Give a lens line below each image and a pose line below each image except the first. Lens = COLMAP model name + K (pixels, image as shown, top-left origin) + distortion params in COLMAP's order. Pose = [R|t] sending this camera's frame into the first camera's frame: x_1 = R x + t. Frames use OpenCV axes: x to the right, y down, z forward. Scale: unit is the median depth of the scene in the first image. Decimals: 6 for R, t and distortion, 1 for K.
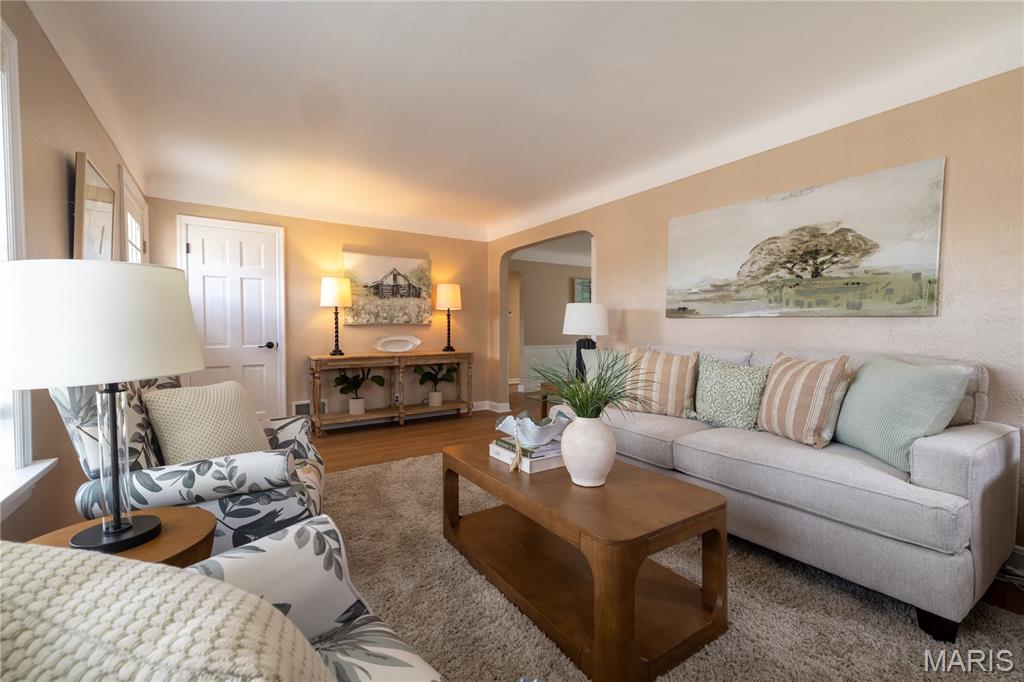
lens RADIAL K [[432.0, 0, 510.9], [0, 432.0, 341.9], [0, 0, 1]] dist [0.008420, 0.000326]
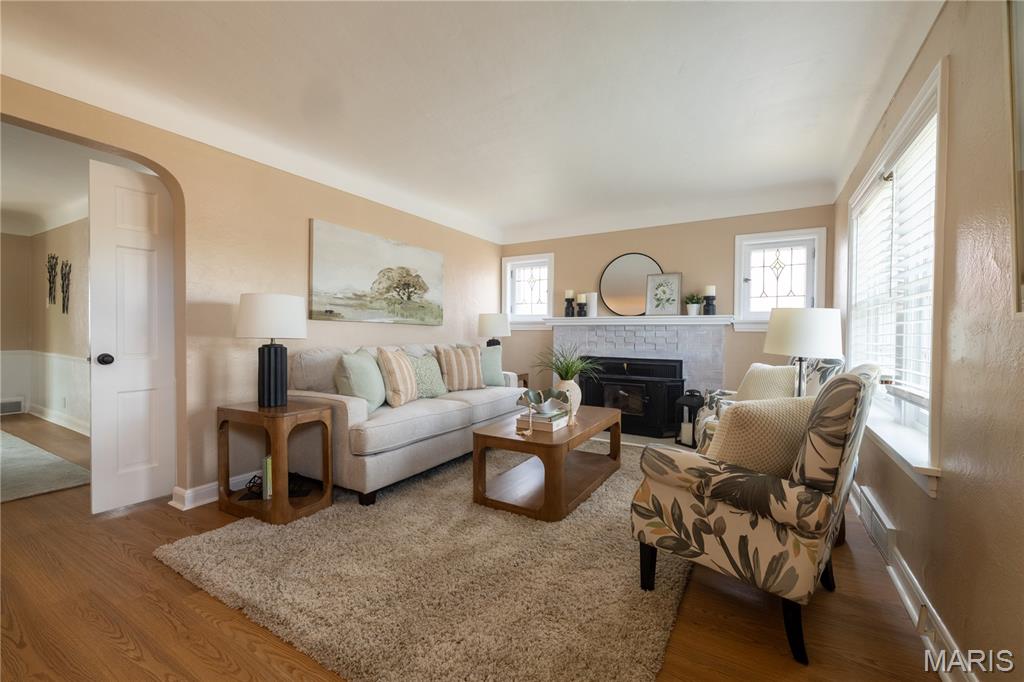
lens RADIAL K [[432.0, 0, 511.1], [0, 432.0, 337.4], [0, 0, 1]] dist [0.008420, 0.000326]
pose [[-0.444292, -0.013847, 0.895775, -0.889198], [0.021235, 0.999437, 0.025981, -0.039775], [-0.895630, 0.030565, -0.443748, 1.313095]]
